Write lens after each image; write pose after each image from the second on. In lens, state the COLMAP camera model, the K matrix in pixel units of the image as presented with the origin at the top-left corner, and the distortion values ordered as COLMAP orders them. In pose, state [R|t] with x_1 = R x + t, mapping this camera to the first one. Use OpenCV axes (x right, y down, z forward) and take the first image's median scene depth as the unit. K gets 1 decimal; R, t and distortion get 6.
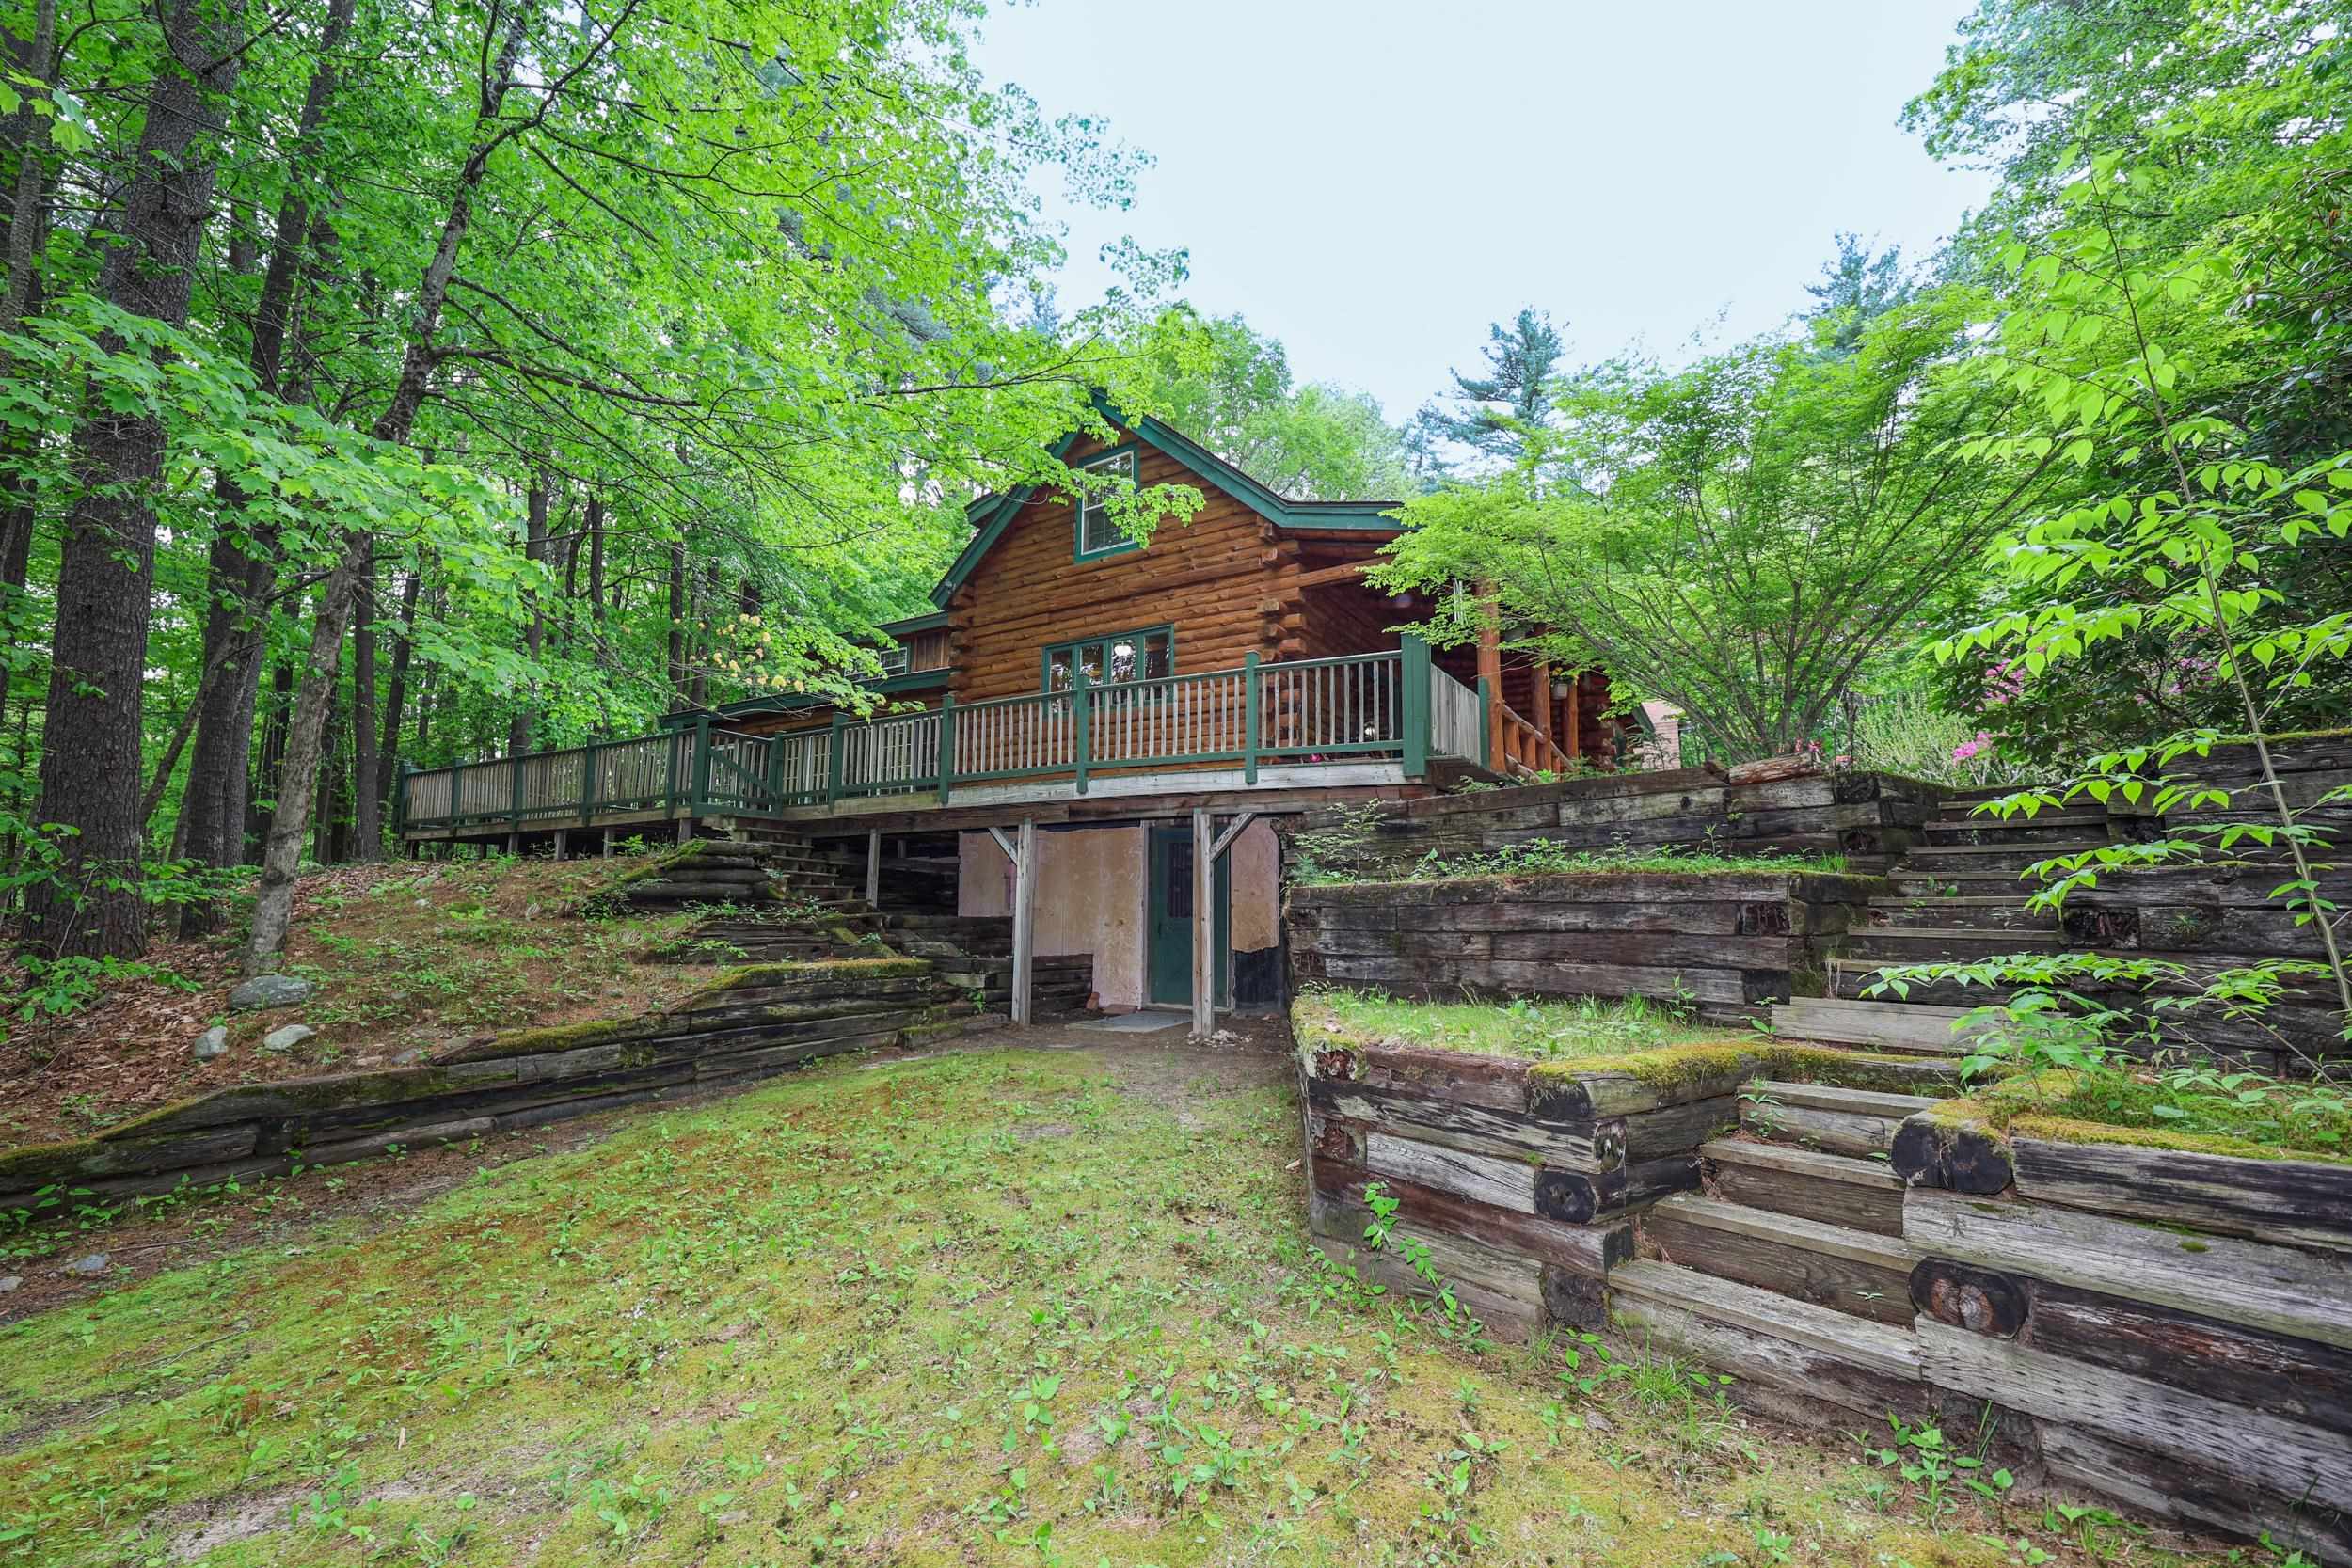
lens RADIAL K [[970.7, 0, 1167.1], [0, 970.7, 869.6], [0, 0, 1]] dist [-0.000037, 0.000048]
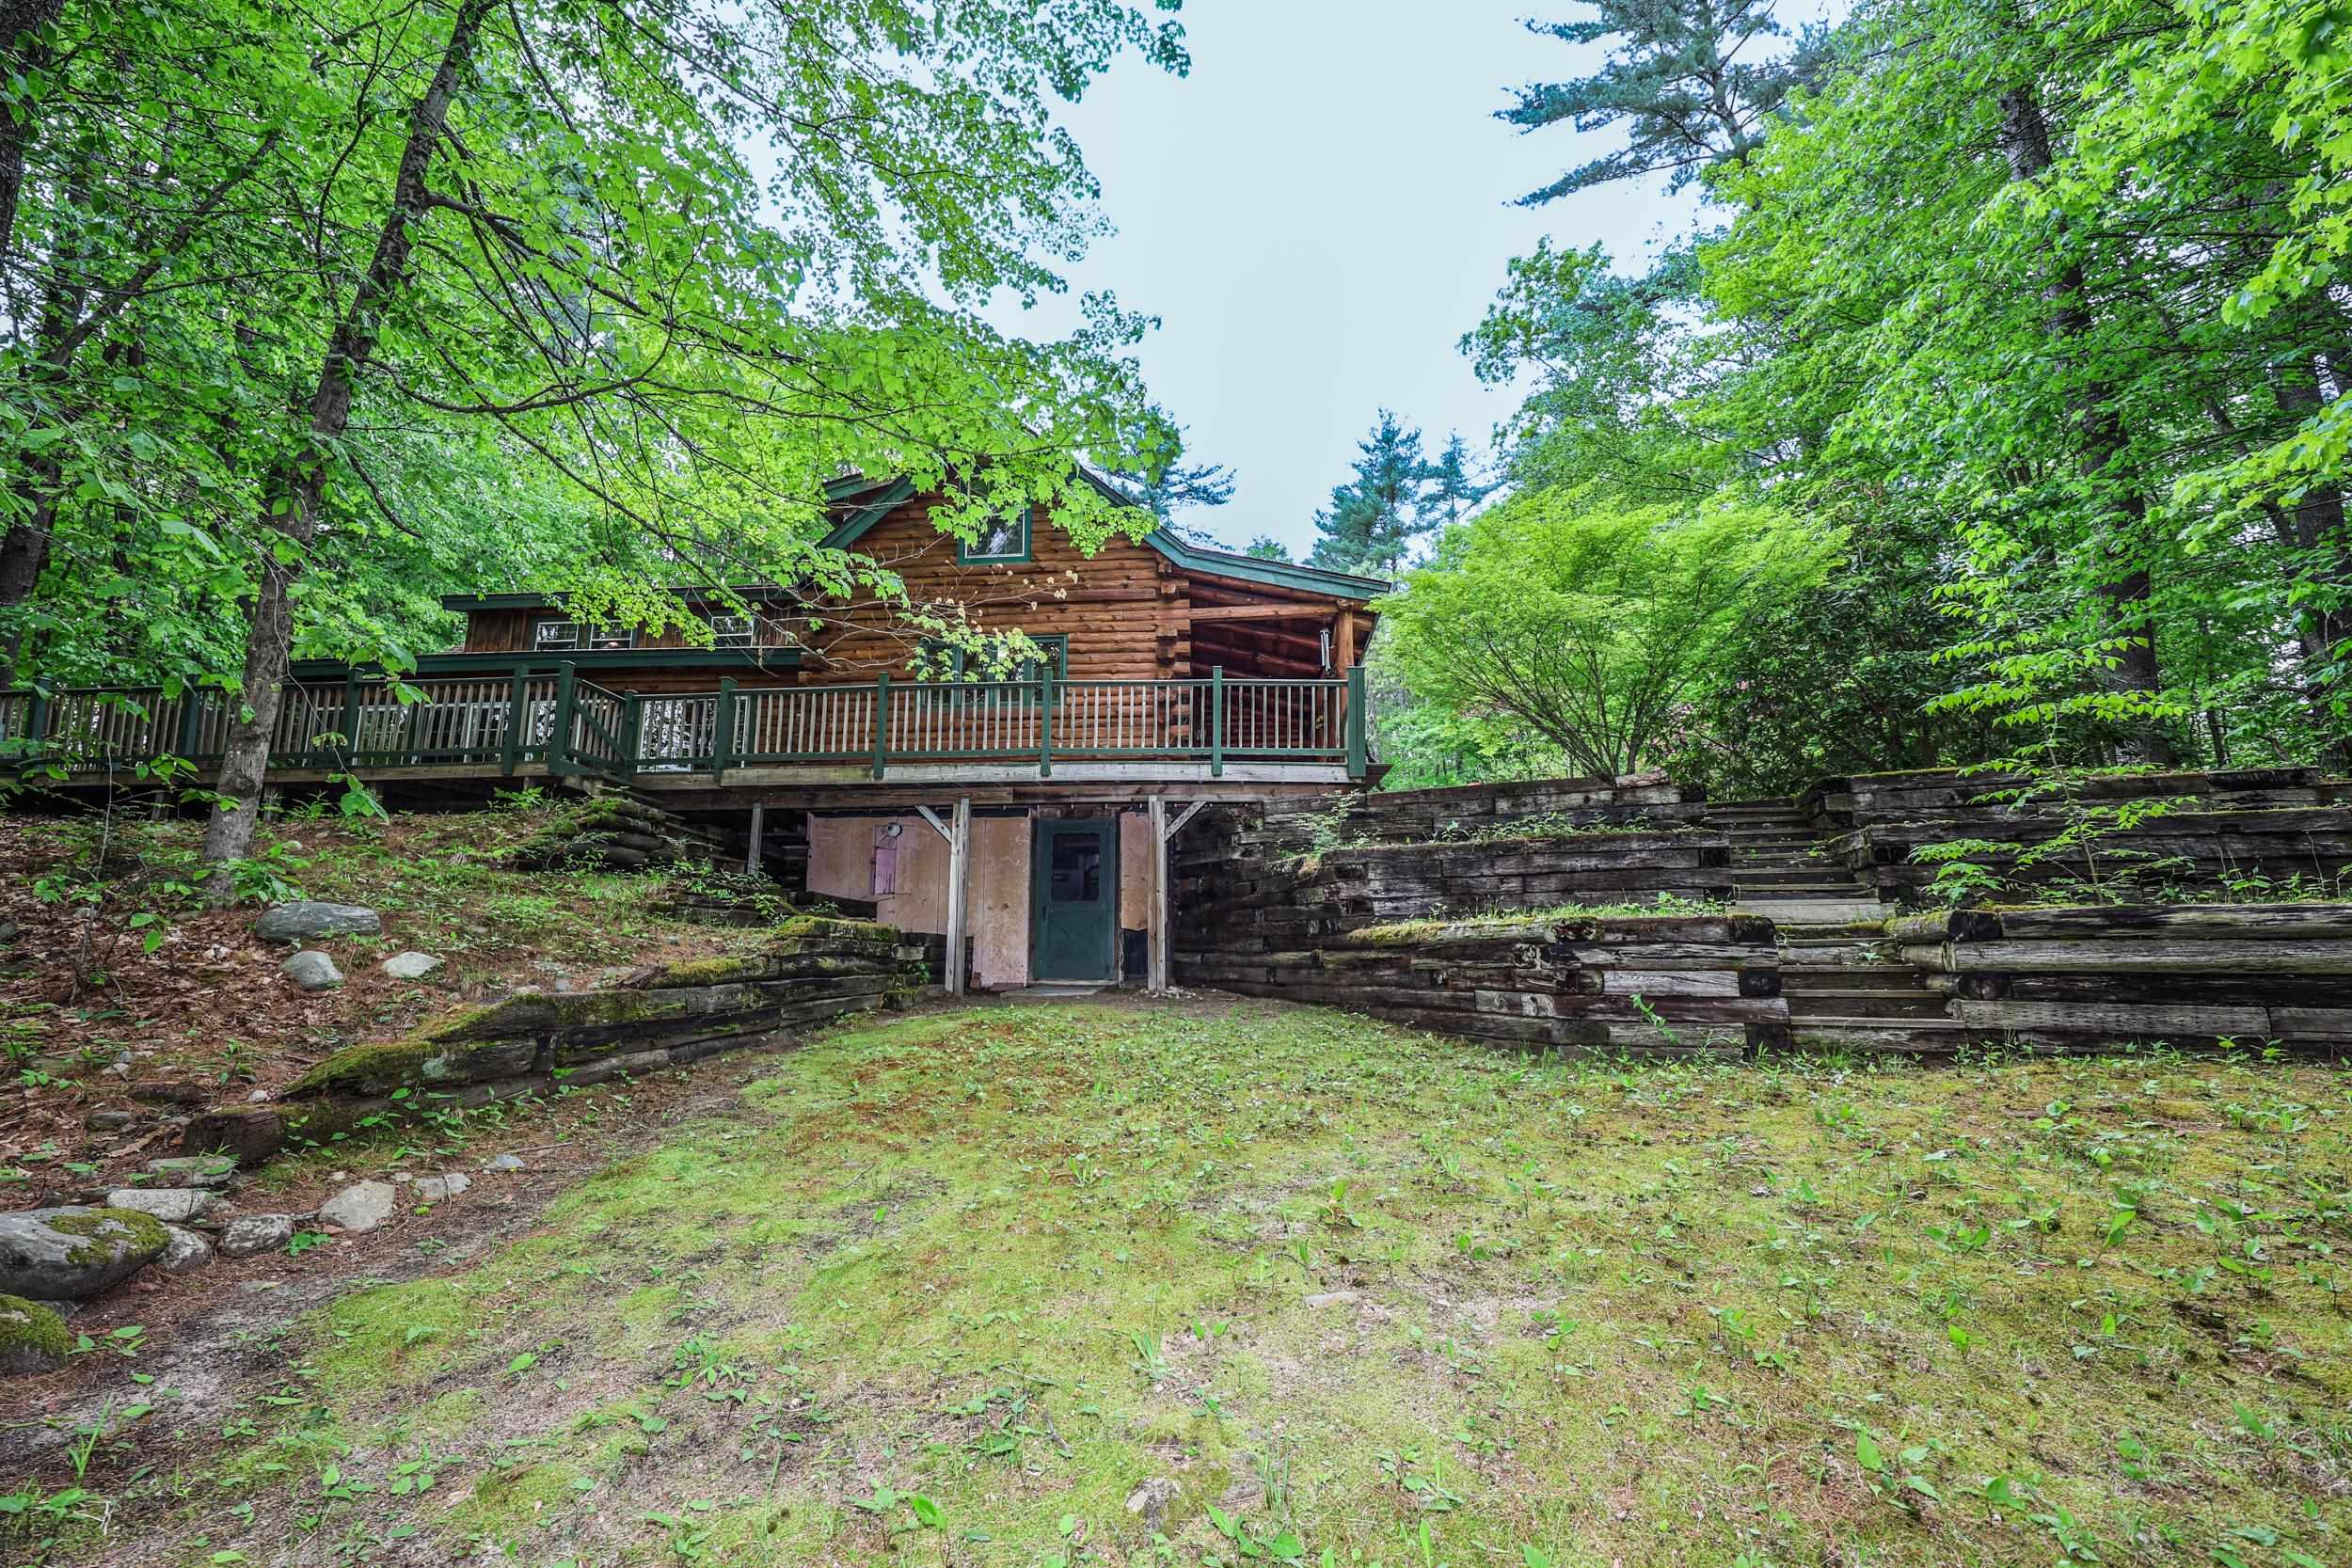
lens RADIAL K [[970.7, 0, 1167.1], [0, 970.7, 869.6], [0, 0, 1]] dist [-0.000037, 0.000048]
pose [[0.898117, 0.035478, 0.438324, -0.431357], [-0.017599, 0.998842, -0.044786, 0.072238], [-0.439405, 0.032509, 0.897701, -0.042001]]
